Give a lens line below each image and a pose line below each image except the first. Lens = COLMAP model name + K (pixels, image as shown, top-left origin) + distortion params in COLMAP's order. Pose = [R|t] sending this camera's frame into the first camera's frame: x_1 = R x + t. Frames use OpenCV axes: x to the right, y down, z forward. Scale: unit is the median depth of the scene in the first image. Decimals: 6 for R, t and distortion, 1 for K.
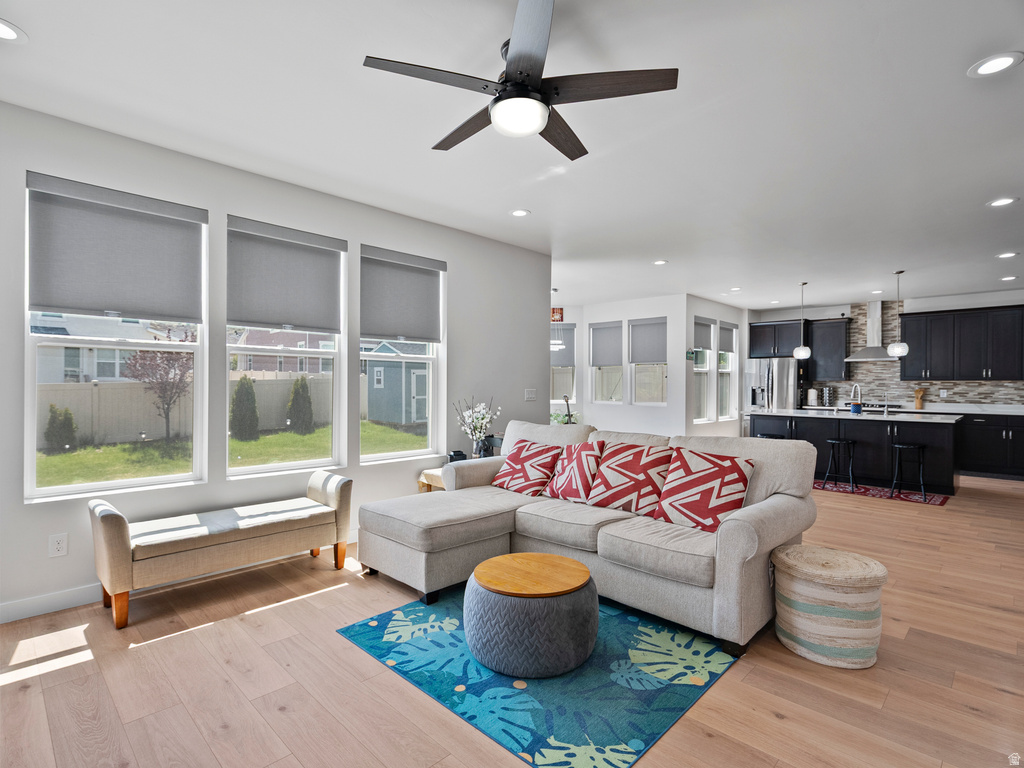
lens RADIAL K [[525.4, 0, 512.5], [0, 525.4, 386.0], [0, 0, 1]] dist [-0.001727, -0.000909]
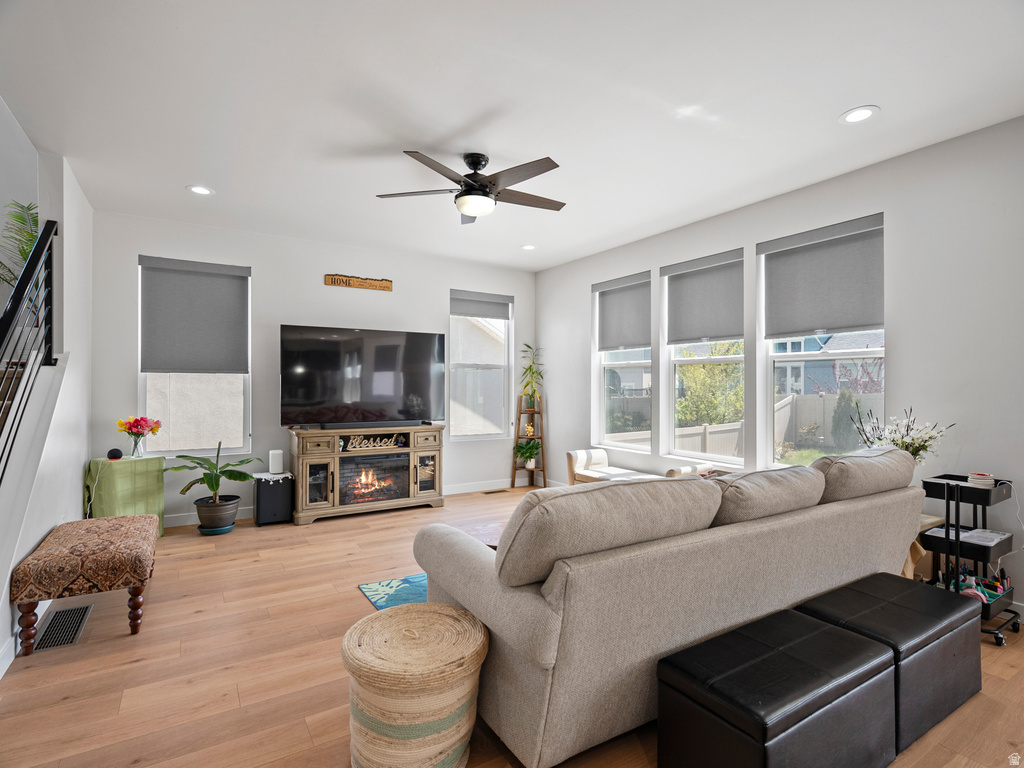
lens RADIAL K [[525.4, 0, 512.8], [0, 525.4, 385.1], [0, 0, 1]] dist [-0.001727, -0.000909]
pose [[-0.235183, -0.011849, -0.971879, 1.661243], [-0.006538, 0.999922, -0.010608, 0.014173], [0.971929, 0.003859, -0.235242, 1.699874]]
